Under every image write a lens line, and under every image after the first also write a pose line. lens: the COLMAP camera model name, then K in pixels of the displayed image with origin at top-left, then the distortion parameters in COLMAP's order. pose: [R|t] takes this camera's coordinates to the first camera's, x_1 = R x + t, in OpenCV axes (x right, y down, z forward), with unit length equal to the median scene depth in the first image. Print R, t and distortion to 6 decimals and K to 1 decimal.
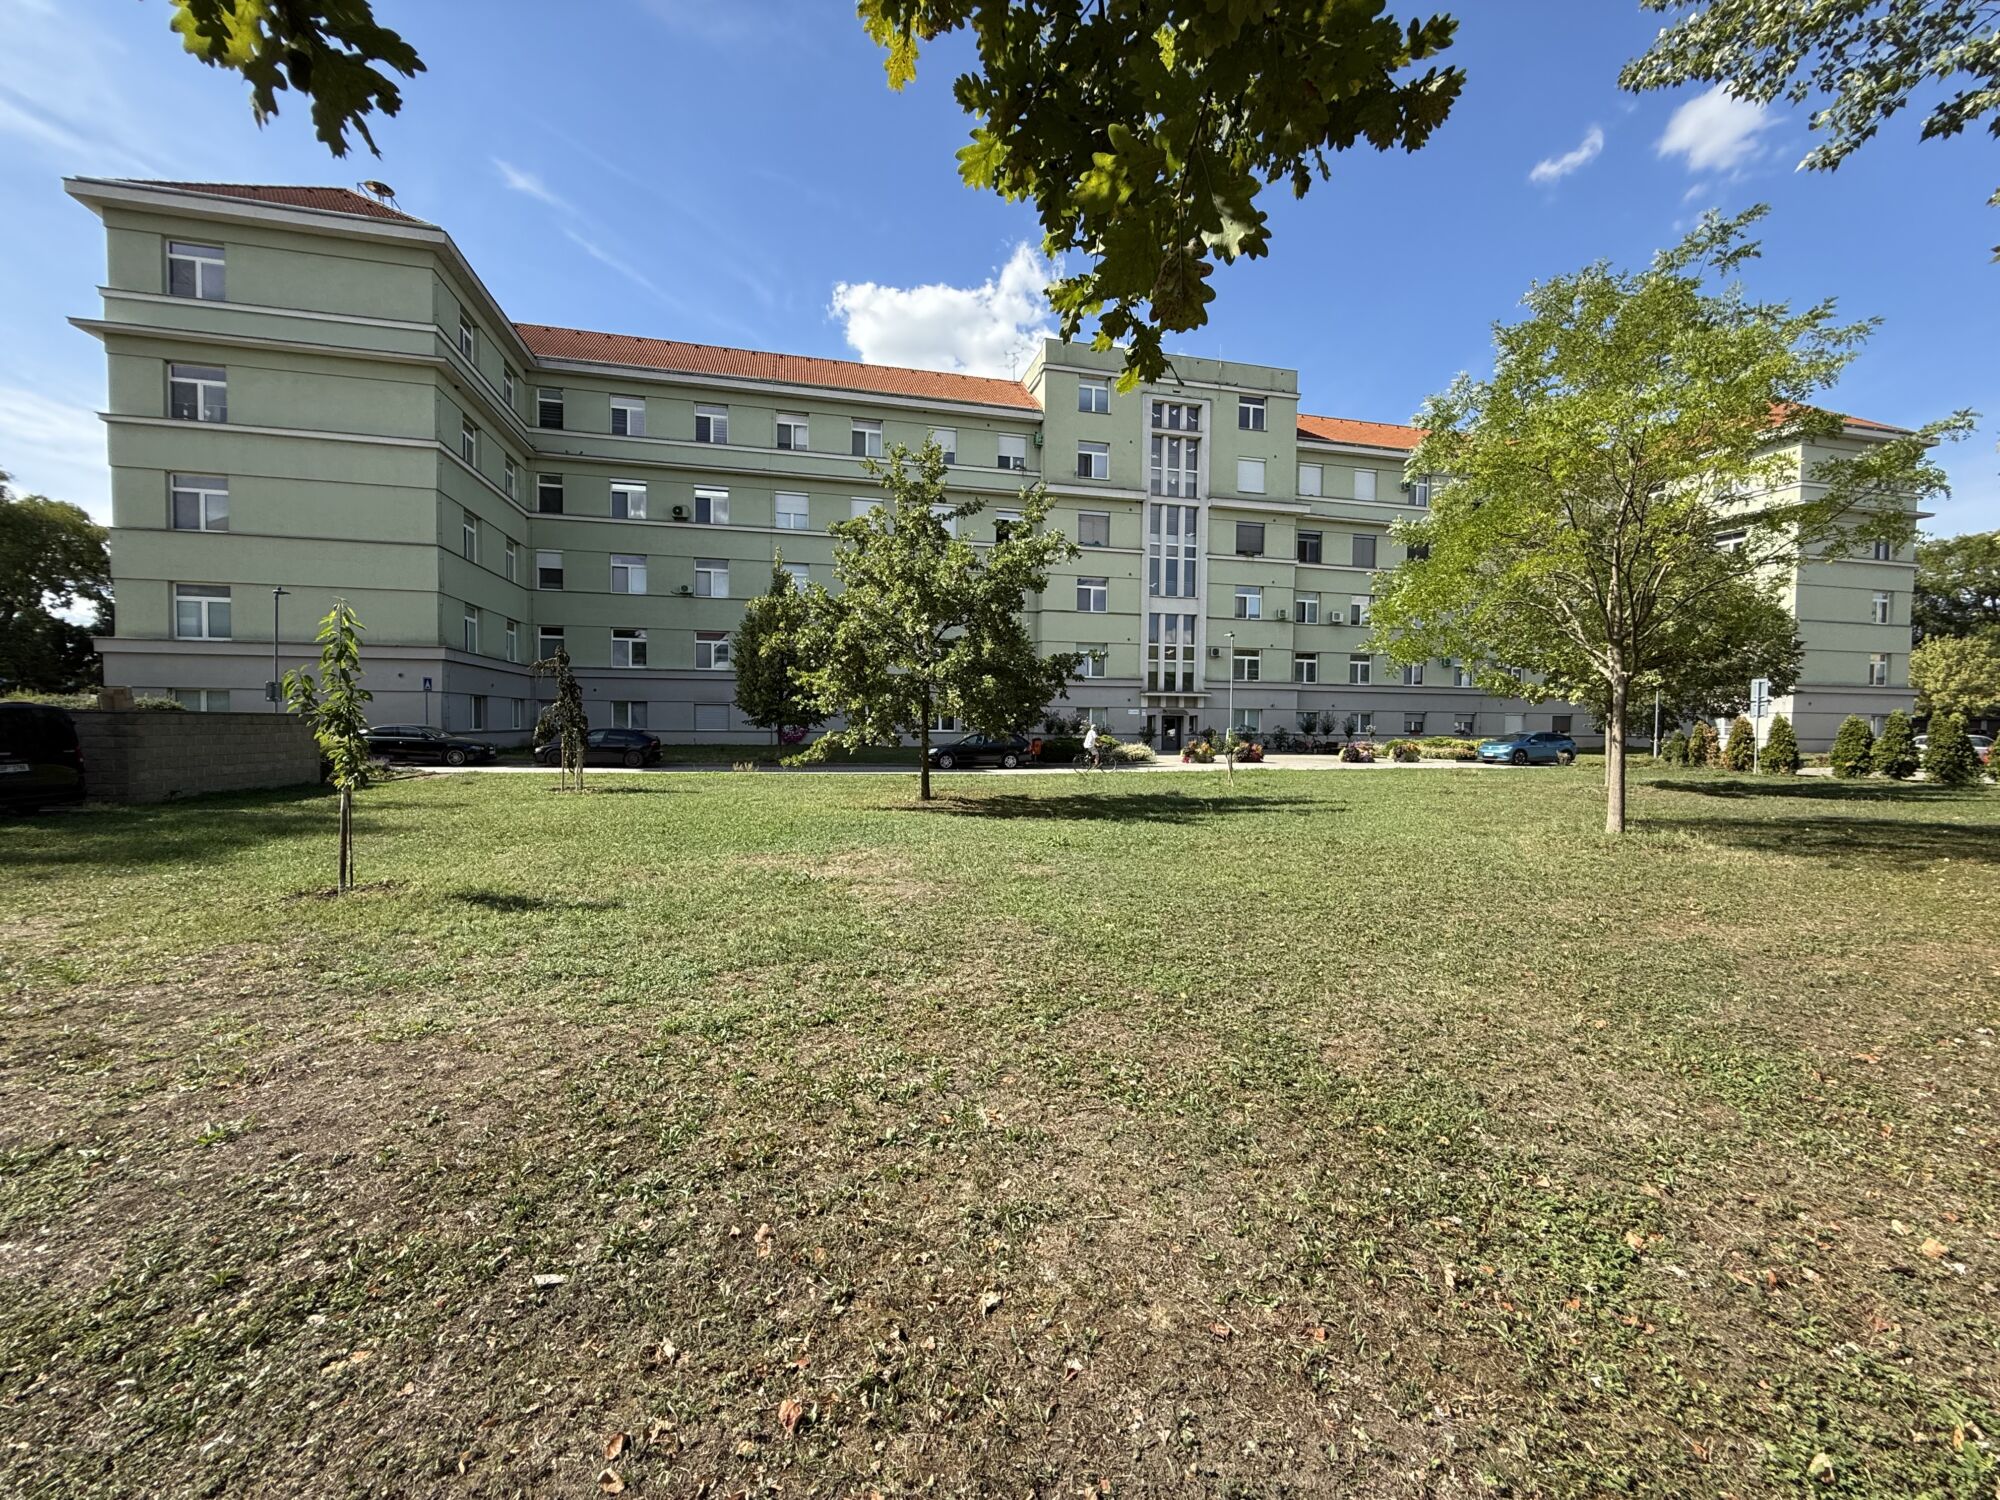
lens RADIAL K [[803.0, 0, 1001.2], [0, 803.0, 740.4], [0, 0, 1]] dist [0.000383, 0.000018]
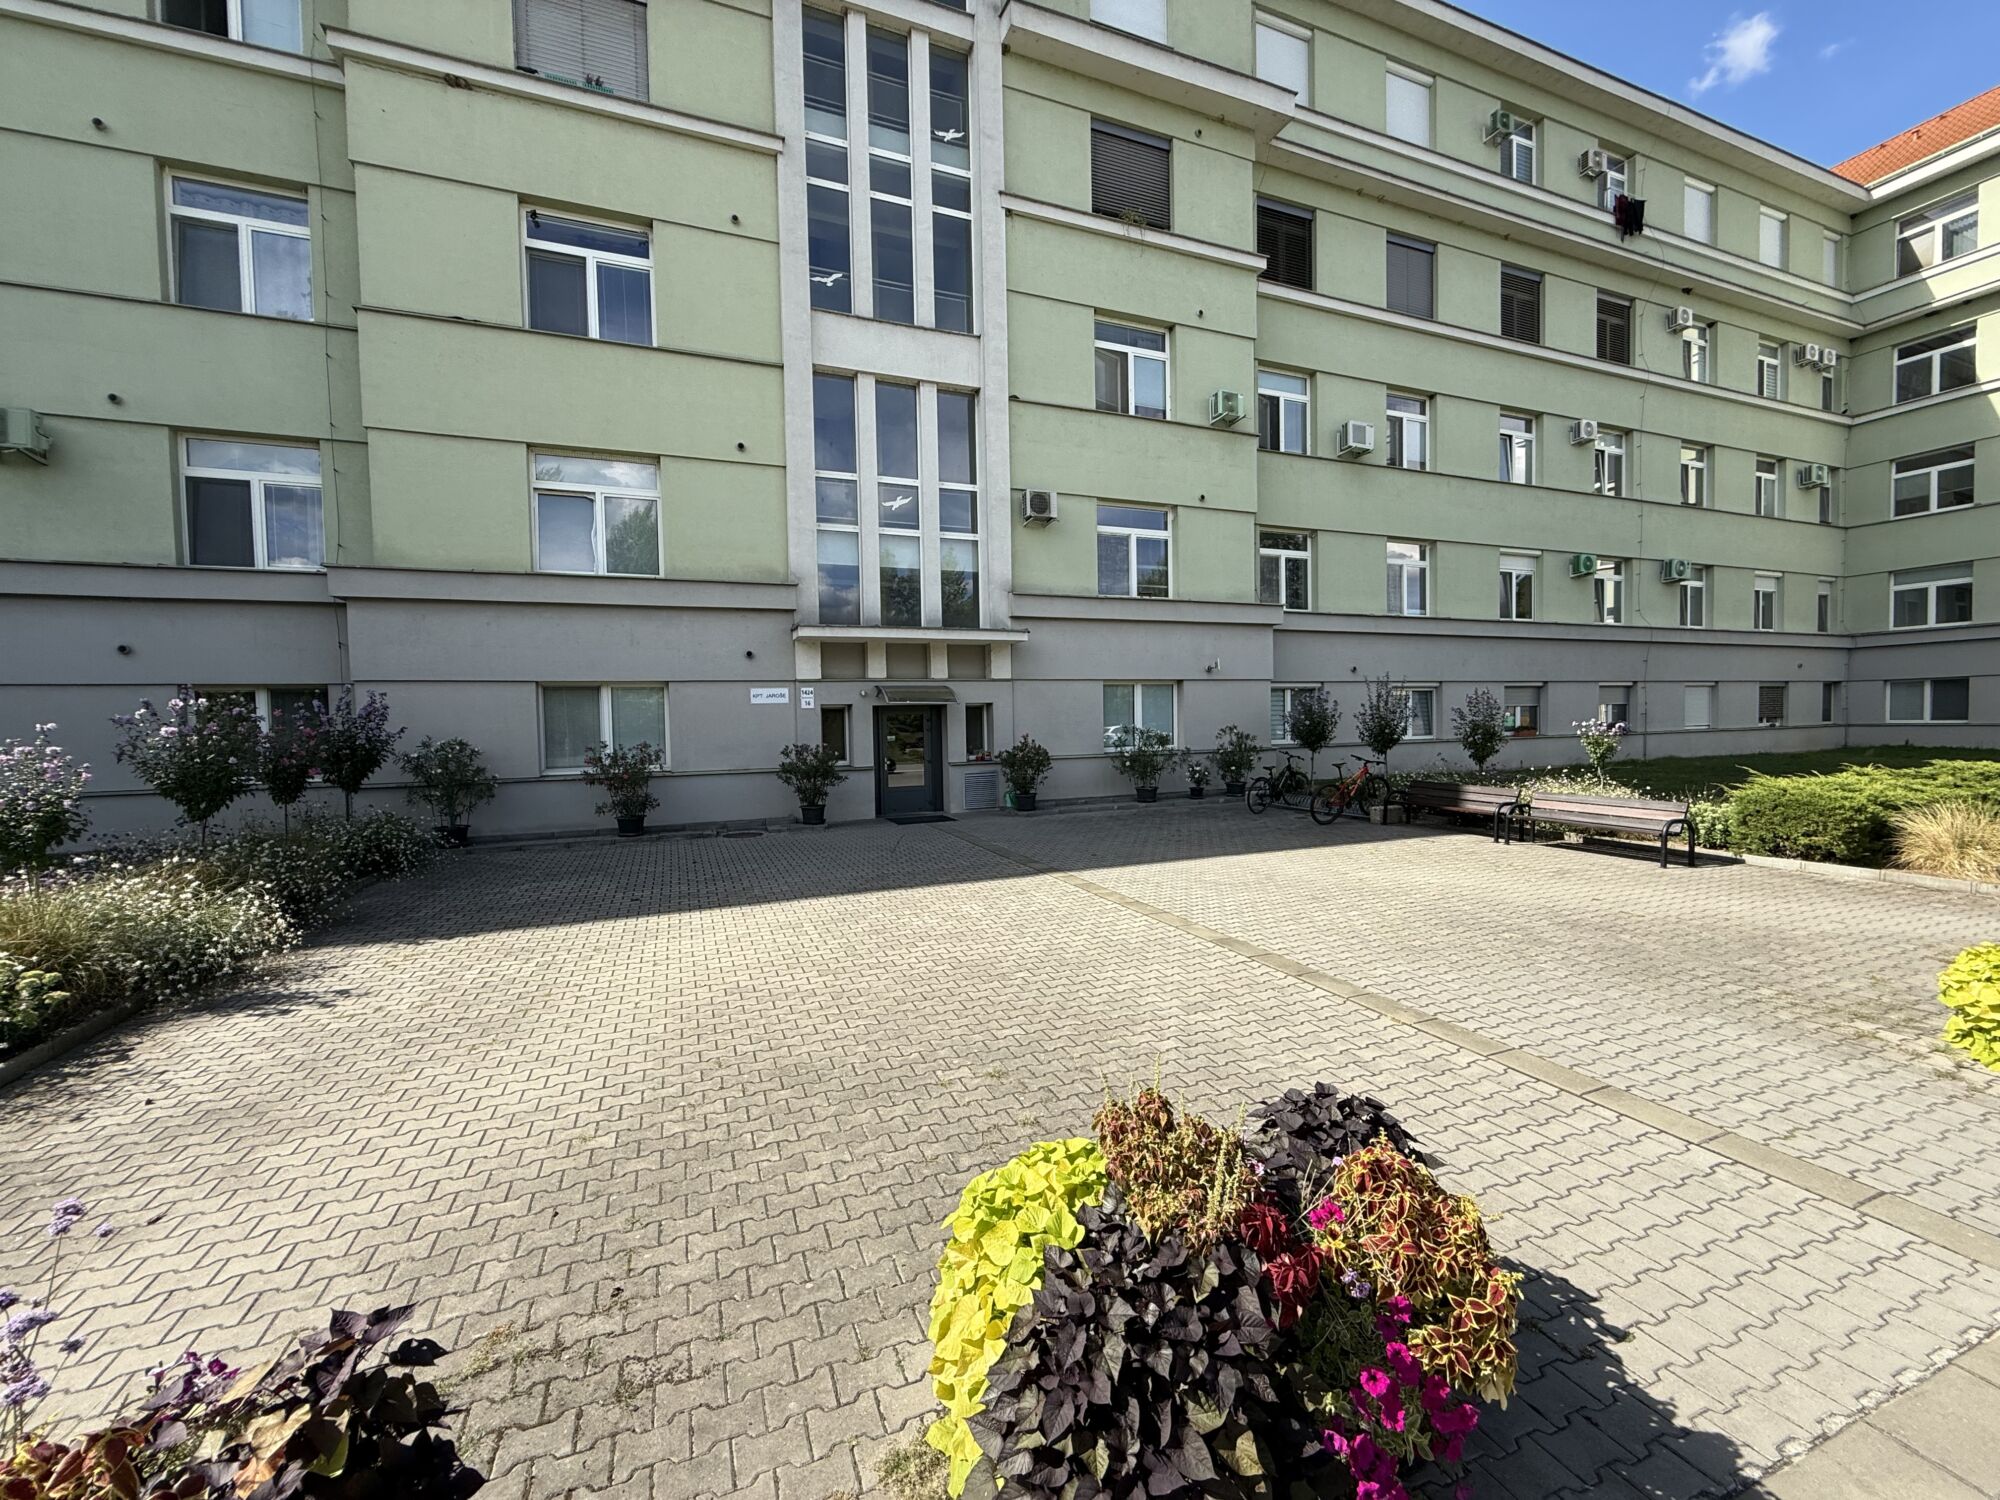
lens RADIAL K [[803.0, 0, 997.8], [0, 803.0, 753.5], [0, 0, 1]] dist [0.000383, 0.000018]
pose [[0.990603, -0.037432, 0.131550, 0.203831], [0.036762, 0.999296, 0.007520, -0.013335], [-0.131739, -0.002613, 0.991281, 0.681110]]
